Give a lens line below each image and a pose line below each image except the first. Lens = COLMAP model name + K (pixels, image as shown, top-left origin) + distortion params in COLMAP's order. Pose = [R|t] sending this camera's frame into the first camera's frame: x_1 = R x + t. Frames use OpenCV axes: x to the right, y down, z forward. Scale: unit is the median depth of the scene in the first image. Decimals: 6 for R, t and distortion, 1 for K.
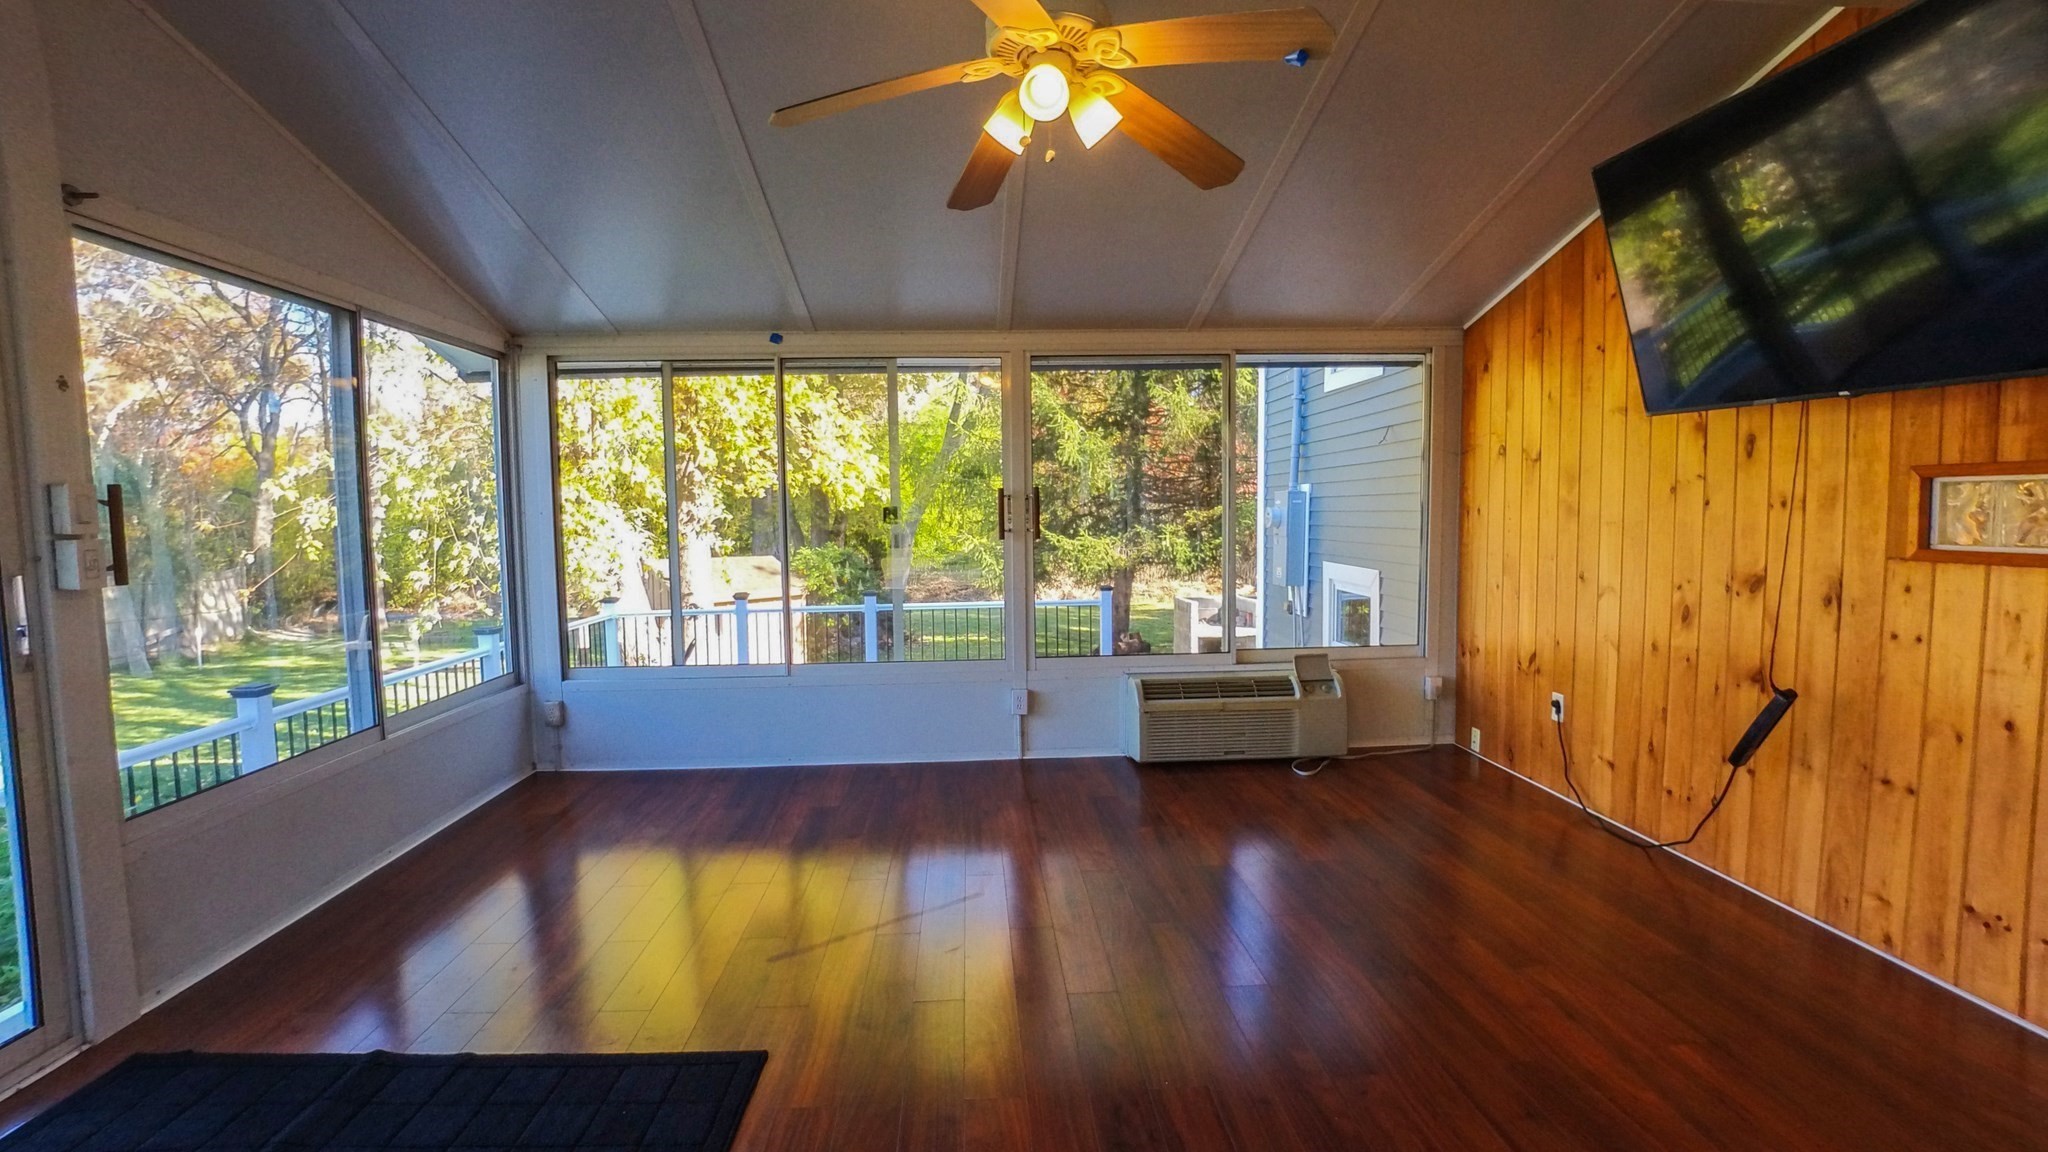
lens RADIAL K [[907.1, 0, 1028.8], [0, 907.1, 569.5], [0, 0, 1]] dist [-0.042869, -0.001363]
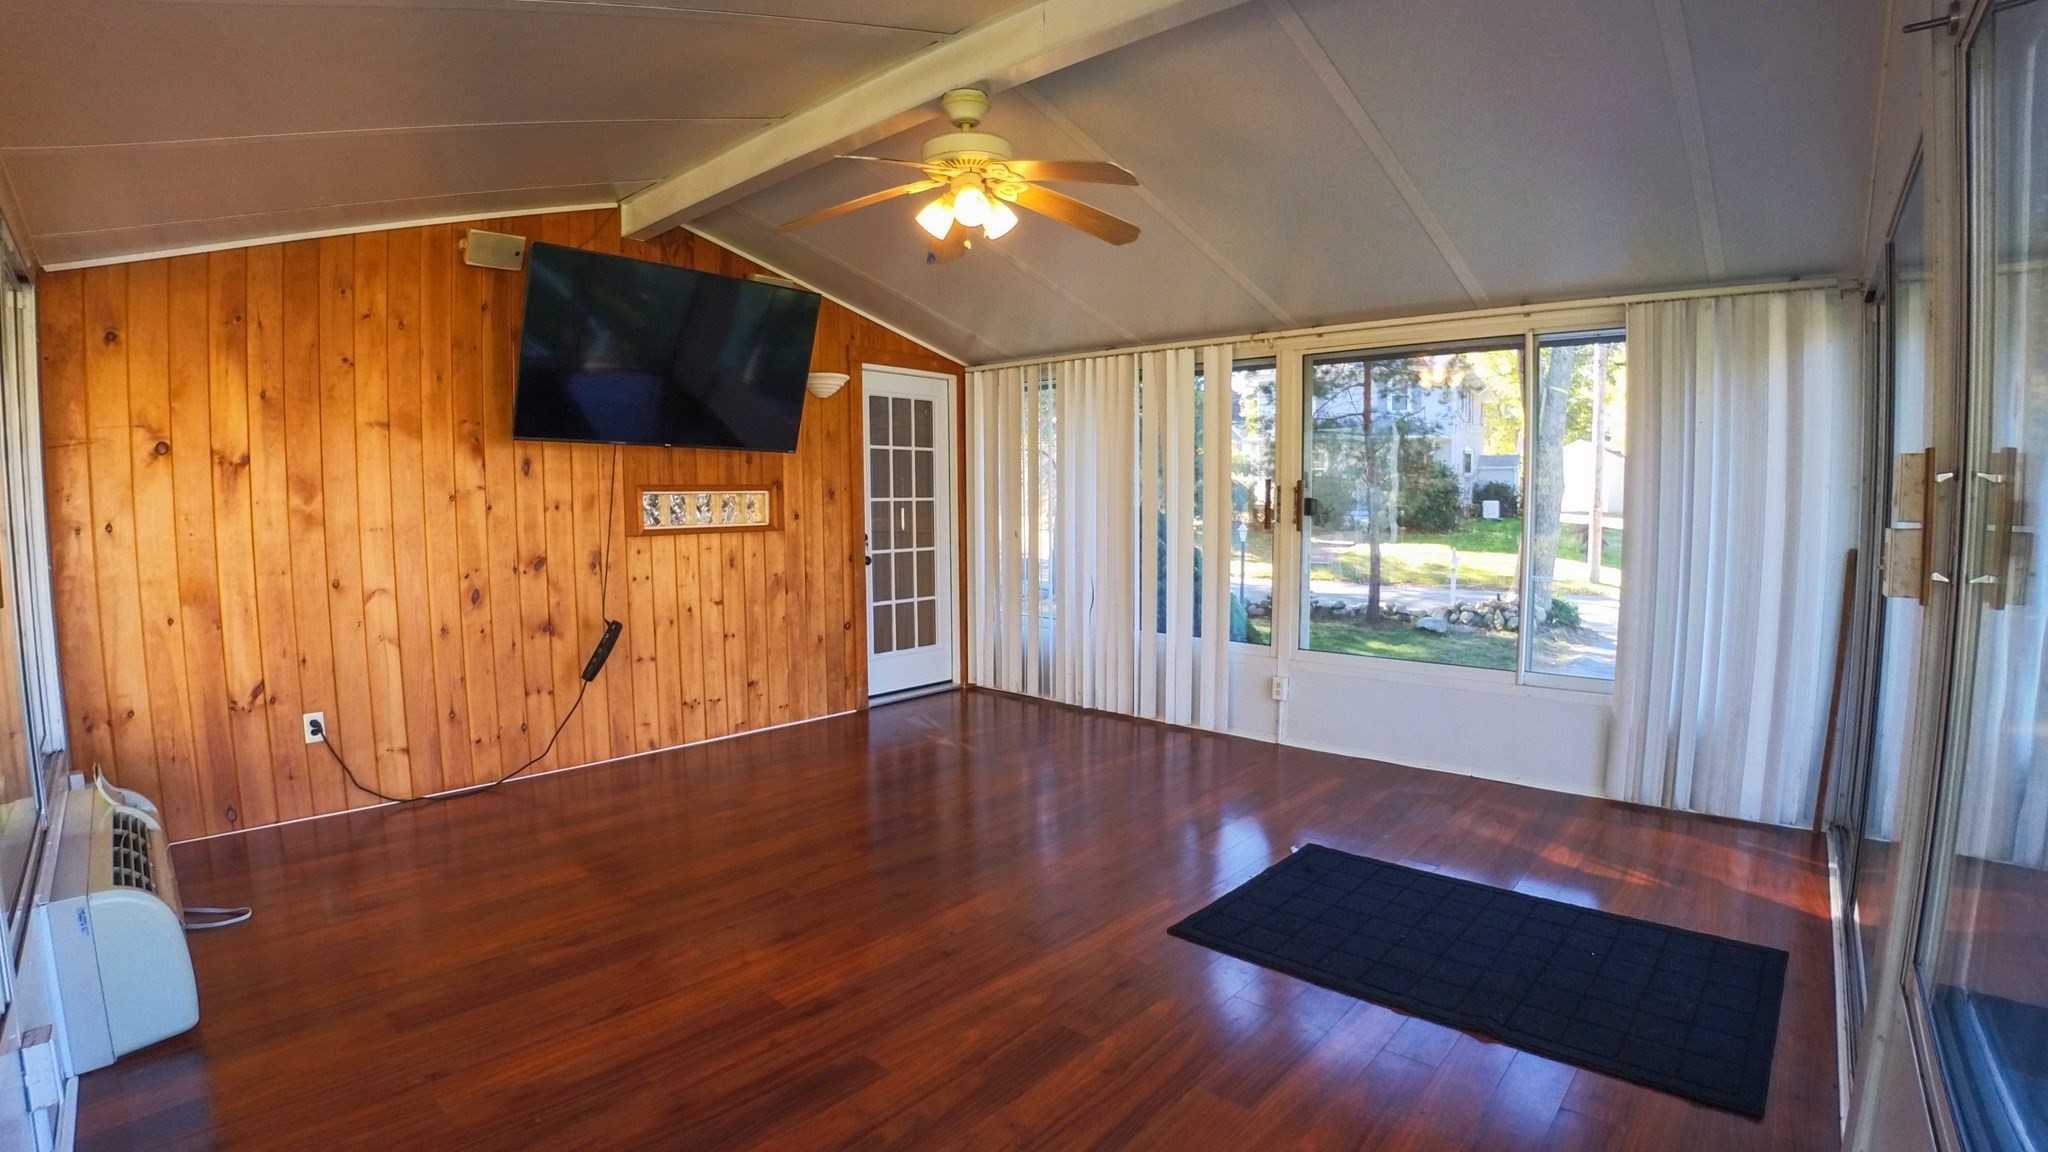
lens RADIAL K [[886.5, 0, 1018.2], [0, 886.5, 575.9], [0, 0, 1]] dist [-0.073383, -0.000487]
pose [[-0.669238, -0.043820, 0.741755, -0.611650], [0.072081, 0.989723, 0.123502, -0.066538], [-0.739544, 0.136119, -0.659201, 1.102539]]
